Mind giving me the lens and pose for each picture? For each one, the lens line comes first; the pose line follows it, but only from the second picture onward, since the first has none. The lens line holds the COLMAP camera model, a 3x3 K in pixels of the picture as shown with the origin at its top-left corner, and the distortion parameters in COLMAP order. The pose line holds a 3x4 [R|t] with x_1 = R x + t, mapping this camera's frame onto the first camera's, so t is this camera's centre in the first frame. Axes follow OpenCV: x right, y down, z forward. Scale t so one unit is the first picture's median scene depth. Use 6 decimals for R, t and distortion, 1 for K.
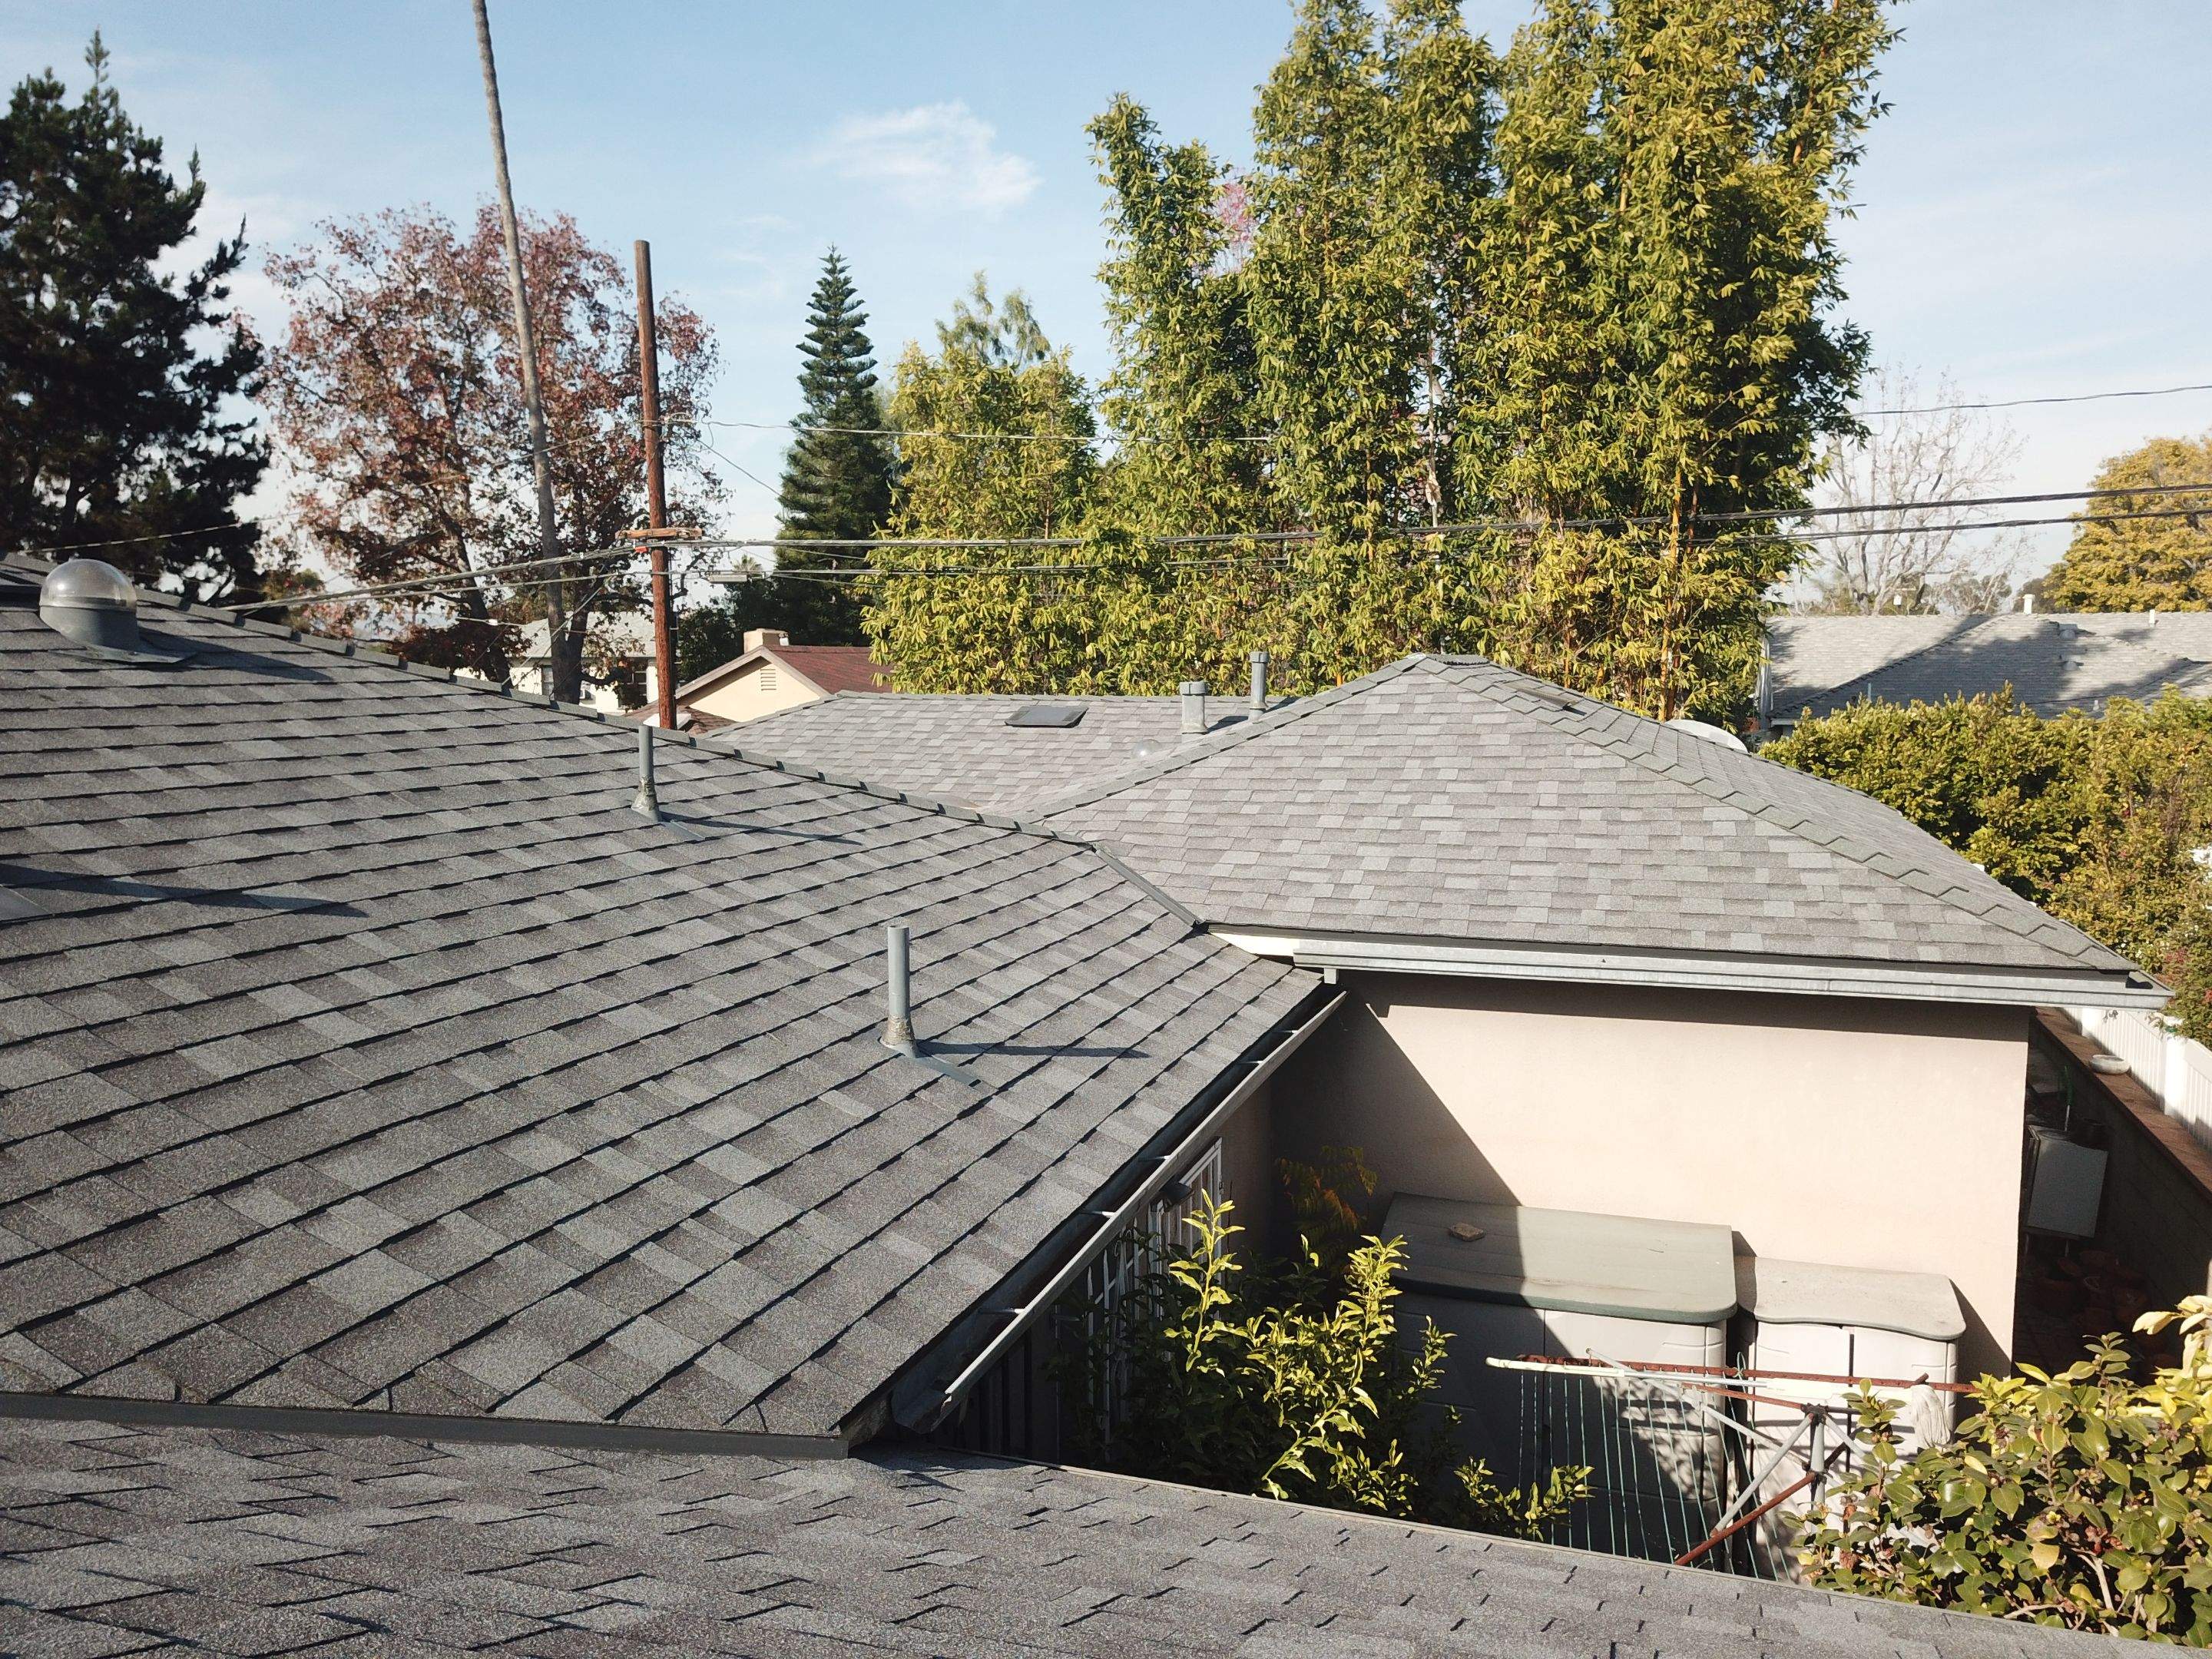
lens RADIAL K [[1702.2, 0, 1103.3], [0, 1702.2, 824.9], [0, 0, 1]] dist [0.003742, 0.004445]
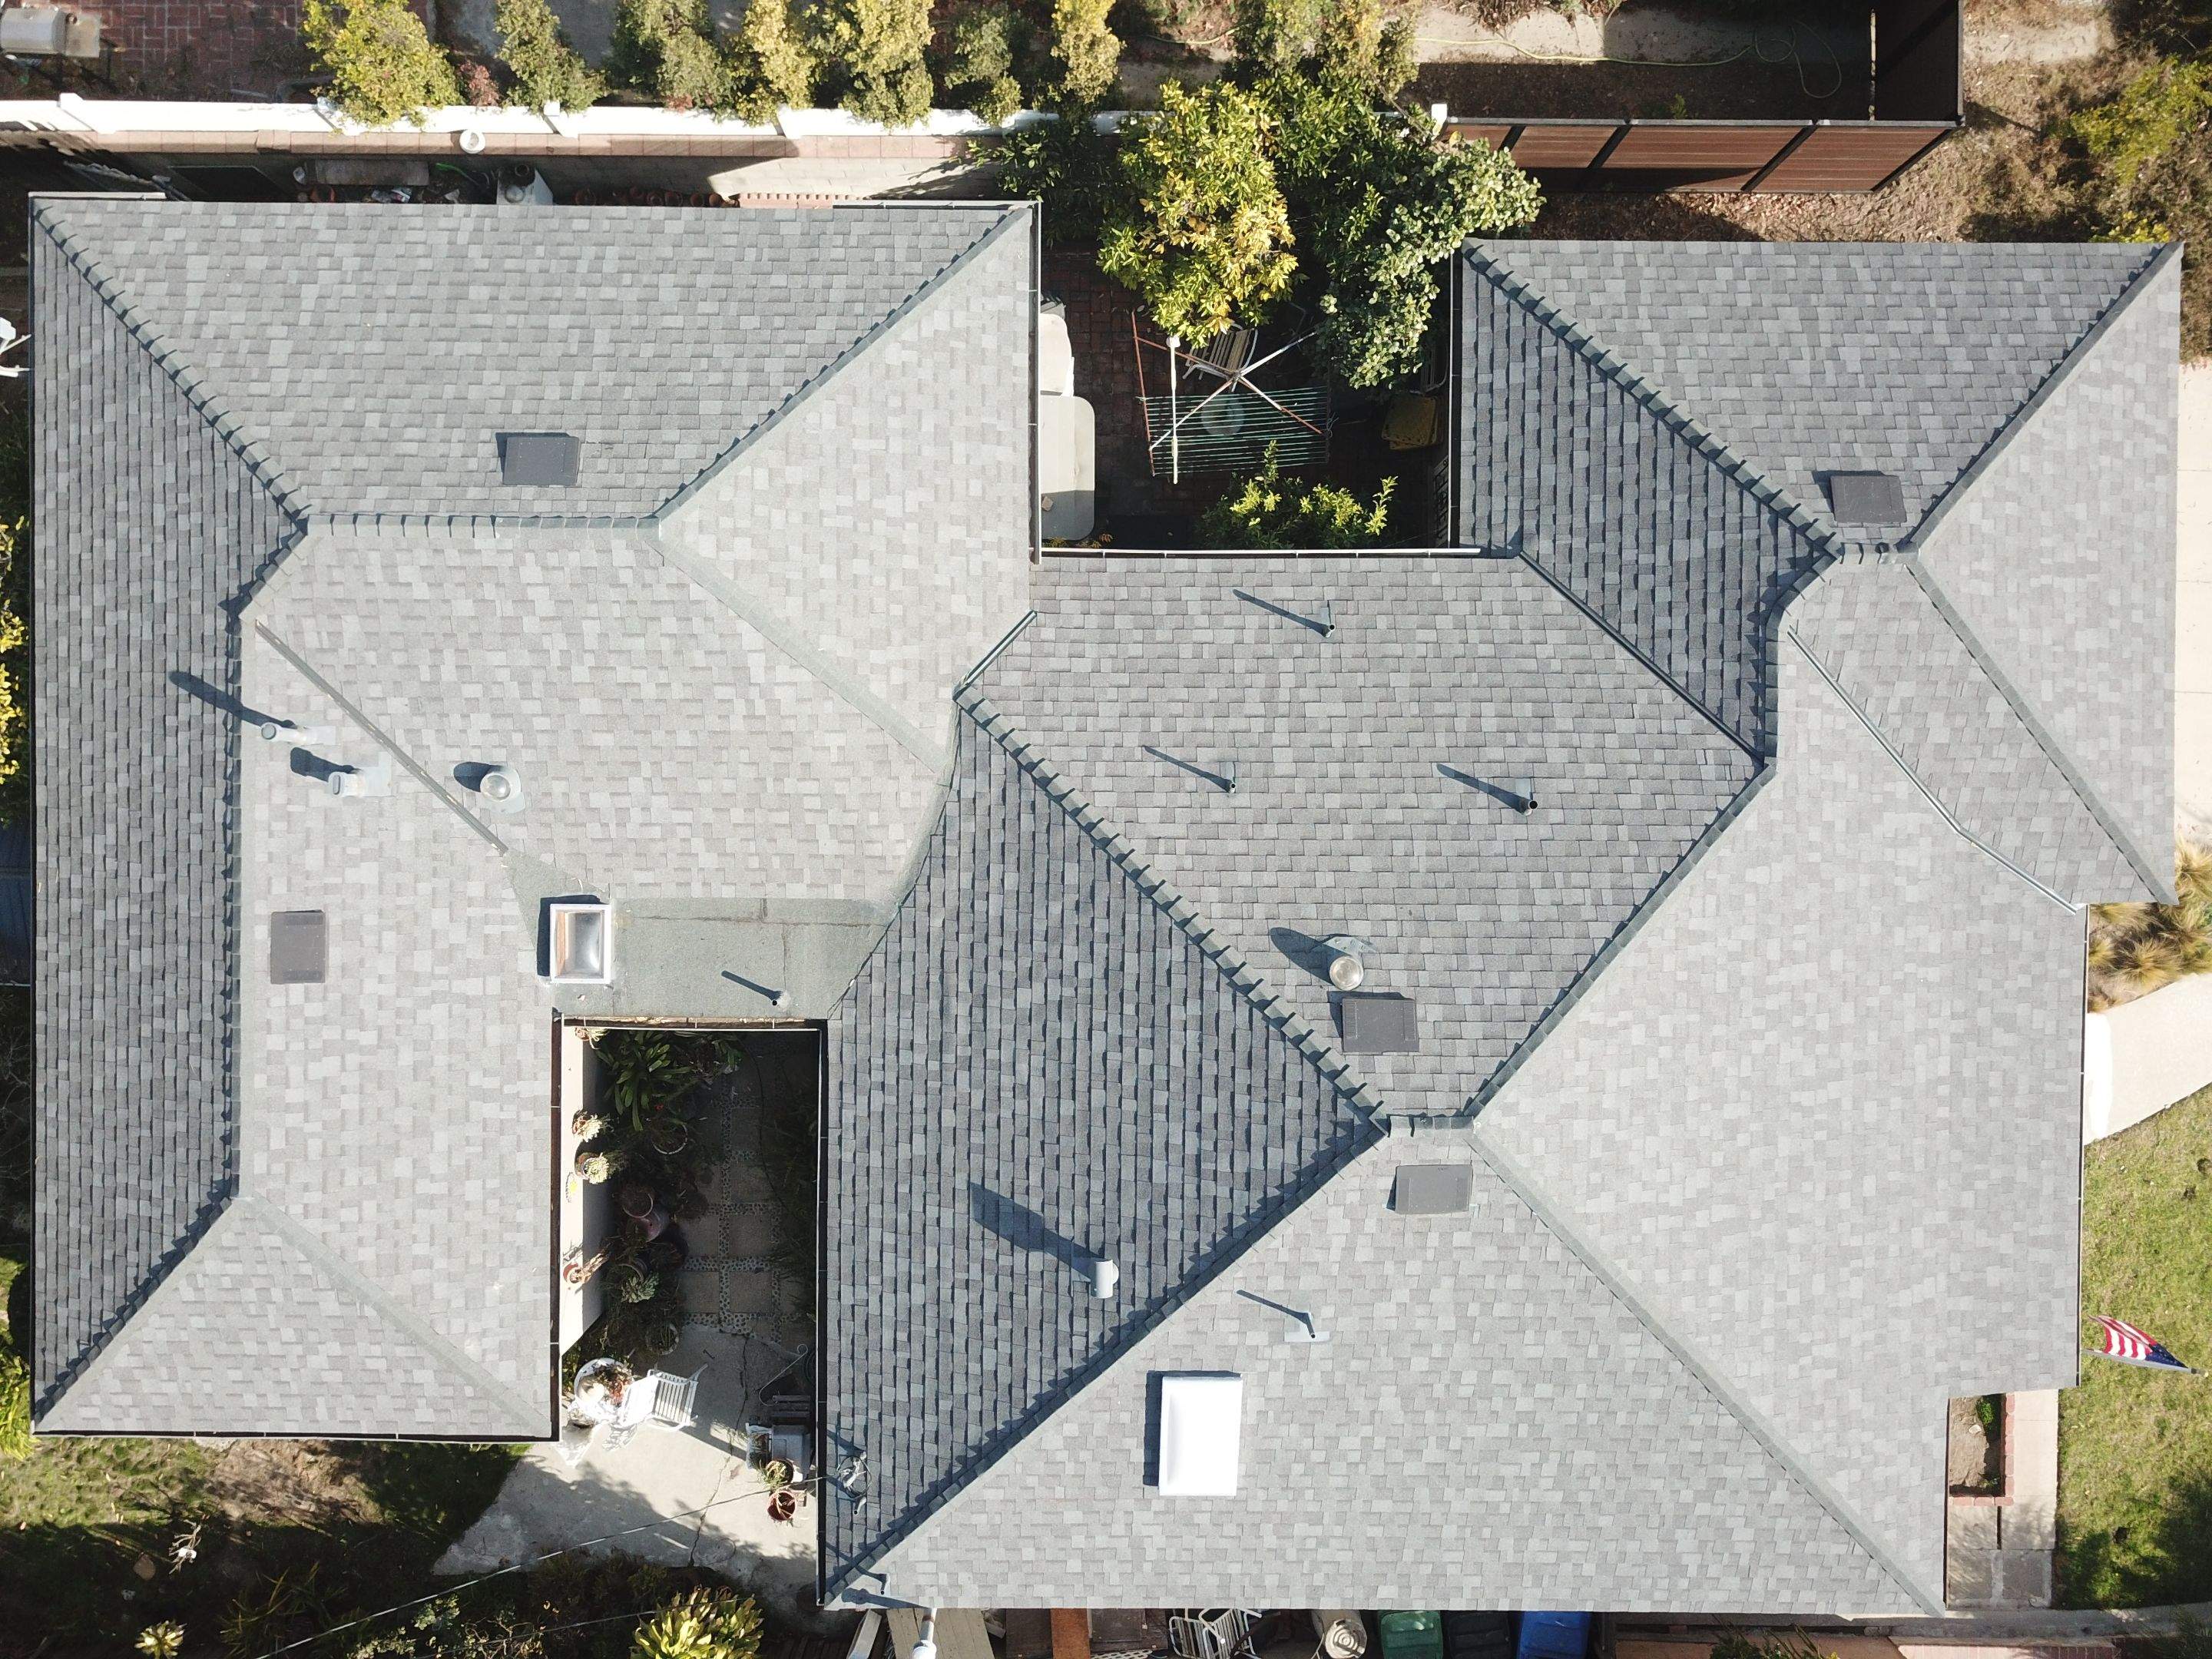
lens RADIAL K [[1702.2, 0, 1103.3], [0, 1702.2, 824.9], [0, 0, 1]] dist [0.003742, 0.004445]
pose [[-0.311315, -0.950232, -0.011920, -0.071835], [0.087745, -0.041233, 0.995289, -0.739409], [-0.946247, 0.308802, 0.096214, 0.293715]]
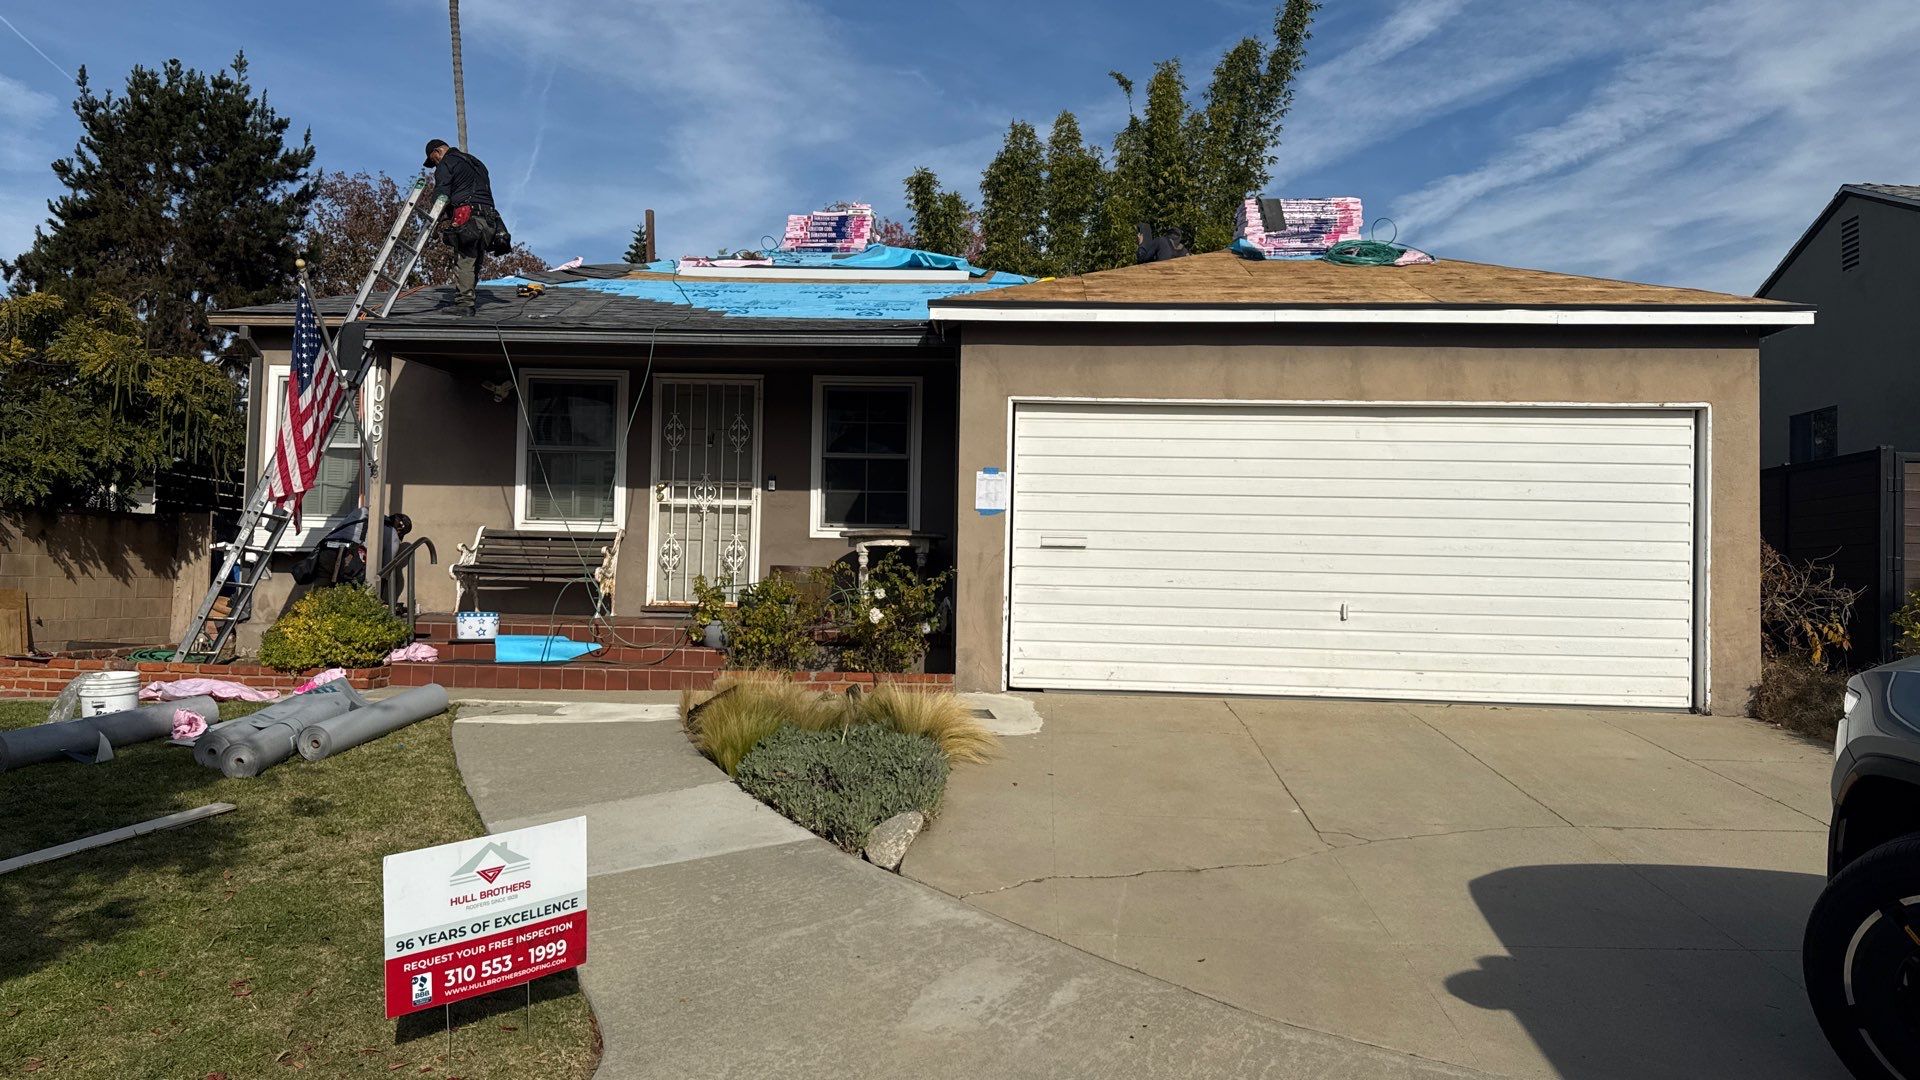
lens RADIAL K [[1332.0, 0, 945.6], [0, 1332.0, 543.9], [0, 0, 1]] dist [0.093583, -0.092185]
pose [[0.966952, 0.033635, 0.252730, -0.368545], [-0.003300, 0.992828, -0.119506, 0.223851], [-0.254936, 0.114723, 0.960128, -0.525287]]
